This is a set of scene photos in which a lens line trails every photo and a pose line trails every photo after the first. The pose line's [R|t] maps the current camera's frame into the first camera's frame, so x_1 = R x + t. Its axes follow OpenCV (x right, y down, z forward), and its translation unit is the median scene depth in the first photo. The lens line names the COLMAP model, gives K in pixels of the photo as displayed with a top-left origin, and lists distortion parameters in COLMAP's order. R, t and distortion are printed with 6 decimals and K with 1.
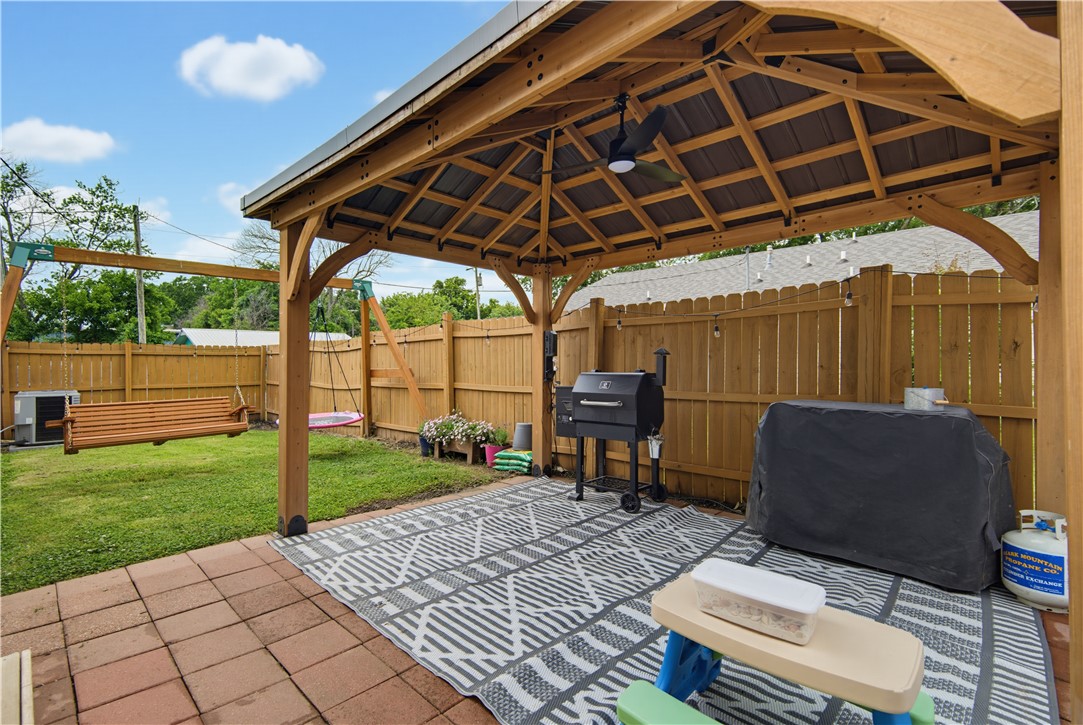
lens RADIAL K [[490.7, 0, 537.8], [0, 490.7, 371.0], [0, 0, 1]] dist [0.003600, -0.000494]
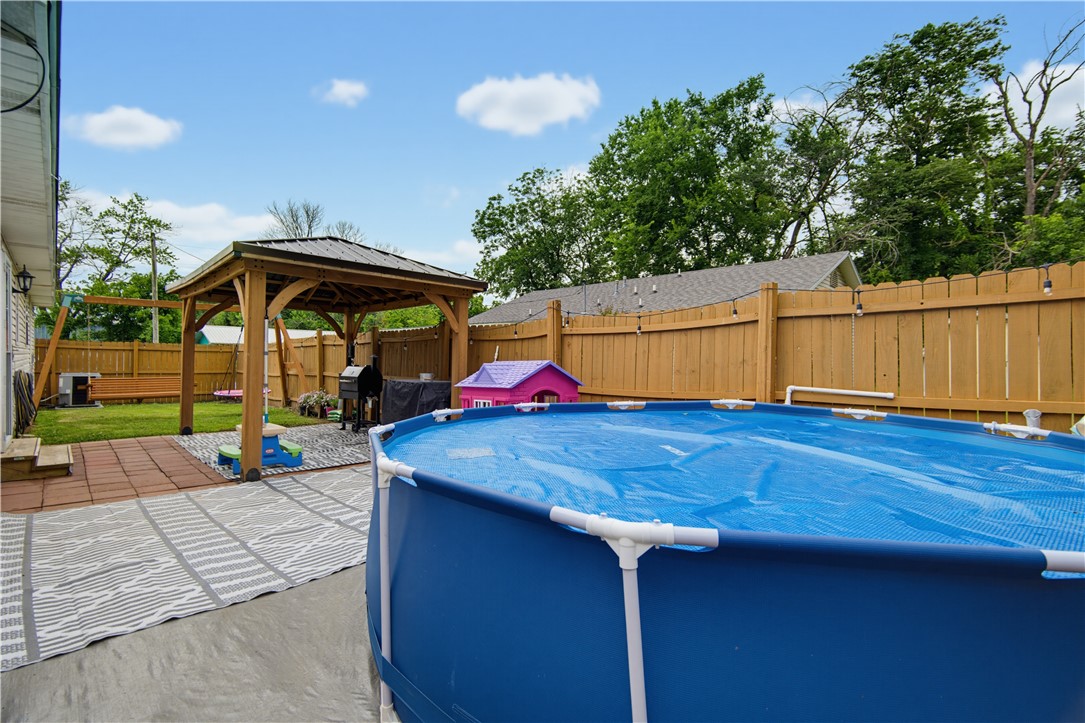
lens RADIAL K [[471.2, 0, 544.2], [0, 471.2, 367.2], [0, 0, 1]] dist [0.000855, 0.000624]
pose [[0.999739, 0.020480, -0.010078, 0.103283], [-0.020528, 0.999778, -0.004666, -0.000050], [0.009981, 0.004872, 0.999938, -0.101650]]
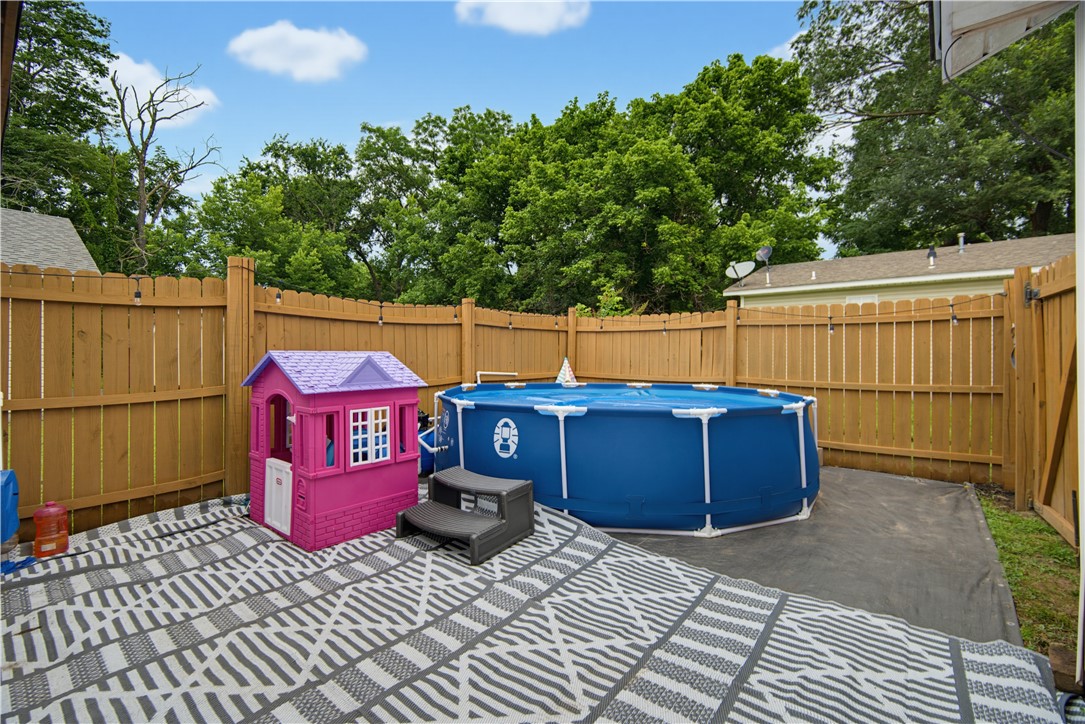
lens RADIAL K [[469.5, 0, 542.5], [0, 469.5, 362.0], [0, 0, 1]] dist [0.000006, -0.006954]
pose [[-0.082942, 0.010095, 0.996503, -0.497201], [0.009515, 0.999911, -0.009337, 0.006636], [-0.996509, 0.008707, -0.083031, 0.481278]]
